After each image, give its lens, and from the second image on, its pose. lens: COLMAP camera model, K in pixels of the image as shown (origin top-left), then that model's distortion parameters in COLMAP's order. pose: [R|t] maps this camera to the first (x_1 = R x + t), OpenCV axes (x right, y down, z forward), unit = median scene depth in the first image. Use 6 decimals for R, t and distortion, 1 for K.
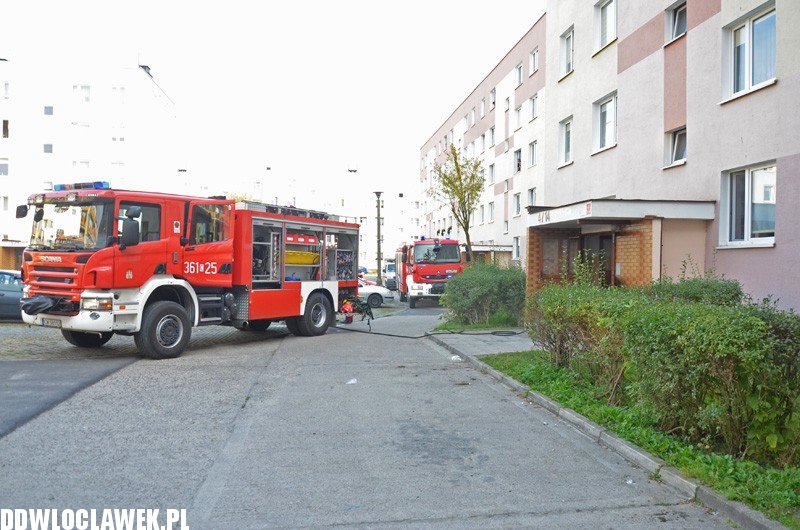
lens RADIAL K [[624.8, 0, 394.8], [0, 624.8, 271.3], [0, 0, 1]] dist [-0.044042, 0.013216]
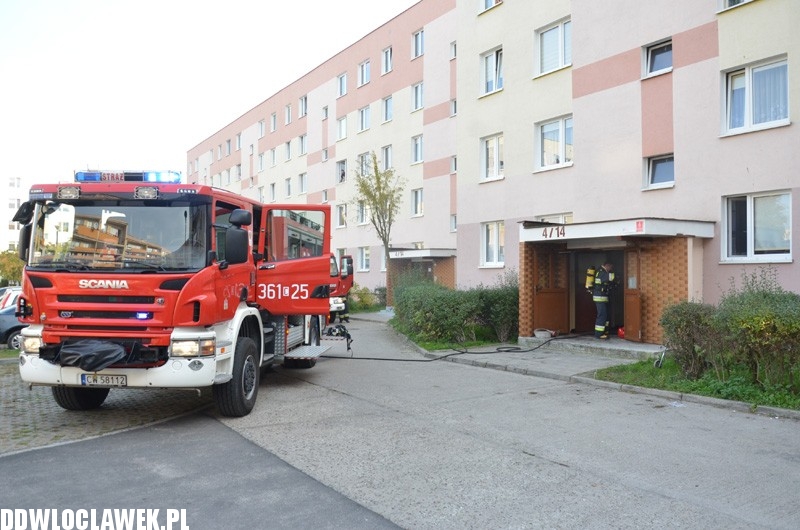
lens RADIAL K [[624.8, 0, 399.5], [0, 624.8, 272.1], [0, 0, 1]] dist [-0.044042, 0.013216]
pose [[0.898958, -0.010306, 0.437914, -0.522498], [0.016441, 0.999813, -0.010221, -0.019548], [-0.437727, 0.016388, 0.898959, 0.241414]]
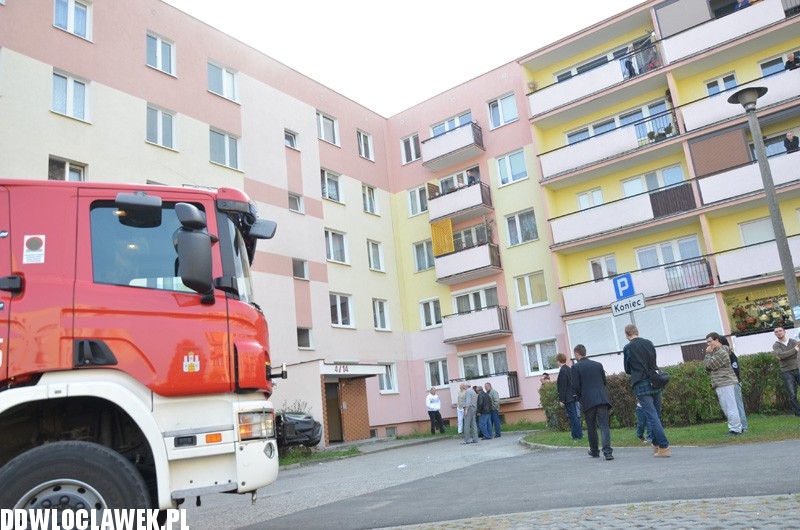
lens RADIAL K [[624.8, 0, 417.2], [0, 624.8, 275.6], [0, 0, 1]] dist [-0.044042, 0.013216]
pose [[-0.716930, 0.206658, 0.665810, -1.181721], [0.088339, 0.974285, -0.207282, 0.029773], [-0.691525, -0.089790, -0.716750, 2.426082]]
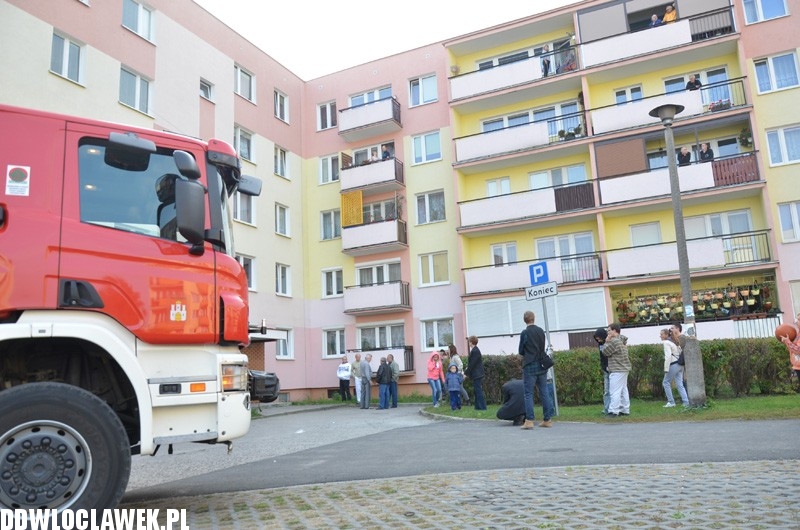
lens RADIAL K [[624.8, 0, 414.9], [0, 624.8, 277.3], [0, 0, 1]] dist [-0.044042, 0.013216]
pose [[-0.840701, 0.107182, 0.530787, -1.127038], [0.030042, 0.987937, -0.151912, 0.032938], [-0.540666, -0.111767, -0.833780, 2.512584]]
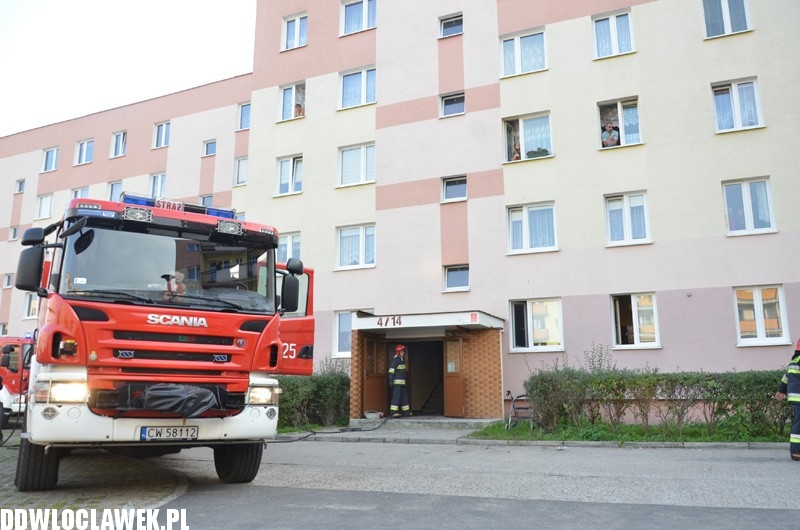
lens RADIAL K [[624.8, 0, 407.3], [0, 624.8, 269.1], [0, 0, 1]] dist [-0.044042, 0.013216]
pose [[0.505418, 0.154387, 0.848951, -0.886587], [0.018258, 0.981730, -0.189403, 0.043964], [-0.862682, 0.111228, 0.493365, 0.479808]]
